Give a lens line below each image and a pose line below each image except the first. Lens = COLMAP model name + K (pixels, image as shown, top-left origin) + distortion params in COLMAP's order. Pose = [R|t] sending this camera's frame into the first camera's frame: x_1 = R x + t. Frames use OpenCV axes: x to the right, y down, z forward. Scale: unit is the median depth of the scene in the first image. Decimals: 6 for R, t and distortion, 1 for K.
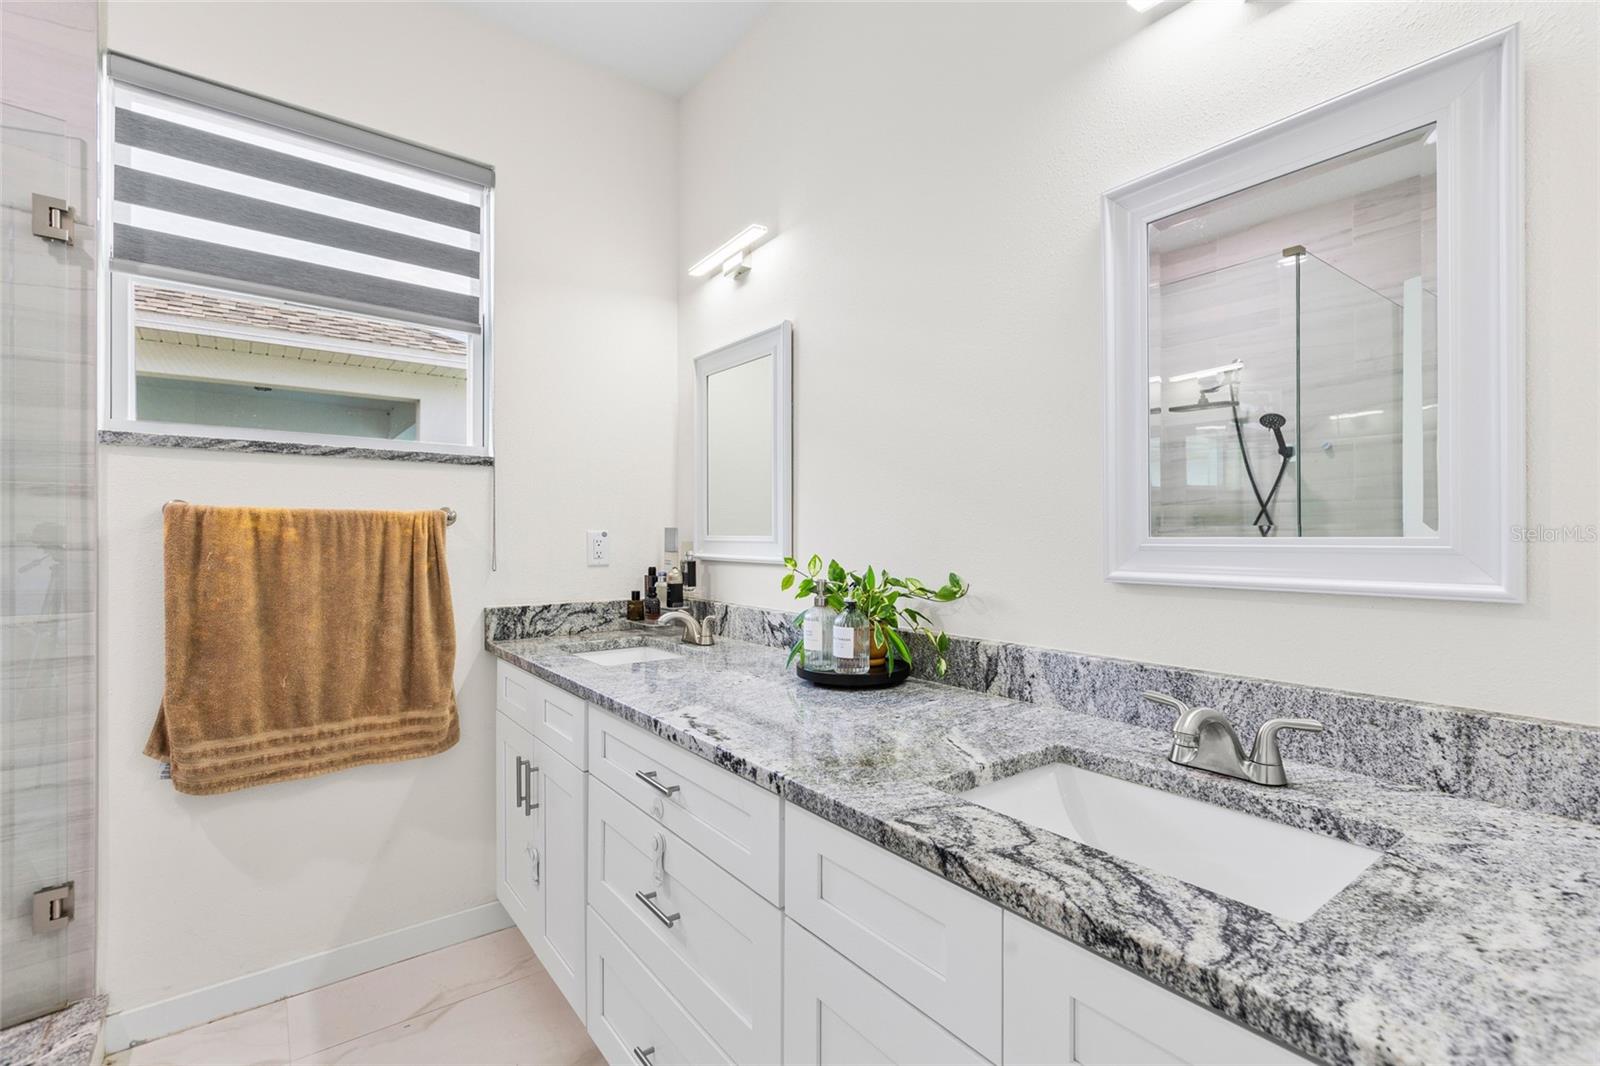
lens RADIAL K [[733.5, 0, 800.0], [0, 733.5, 533.0], [0, 0, 1]] dist [-0.006746, 0.000618]
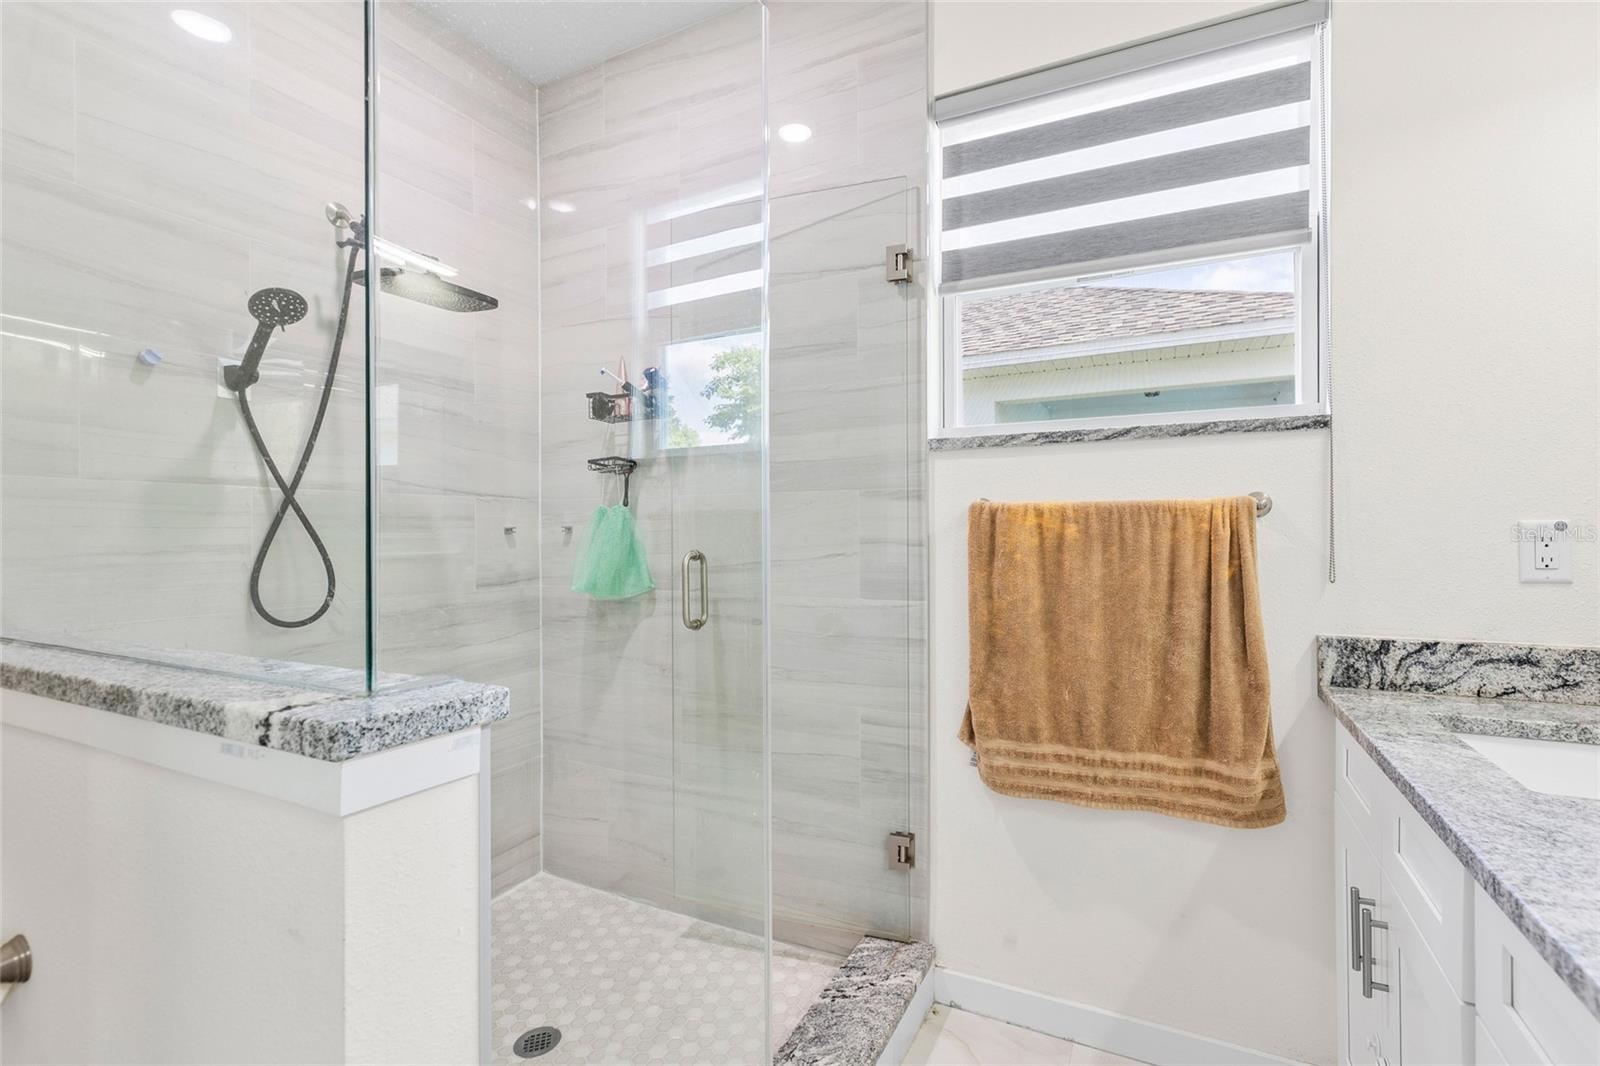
lens RADIAL K [[733.5, 0, 800.0], [0, 733.5, 533.0], [0, 0, 1]] dist [-0.006746, 0.000618]
pose [[0.453724, -0.003914, -0.891134, -0.043978], [0.011578, 0.999932, 0.001502, -0.000971], [0.891067, -0.010999, 0.453738, 0.288772]]
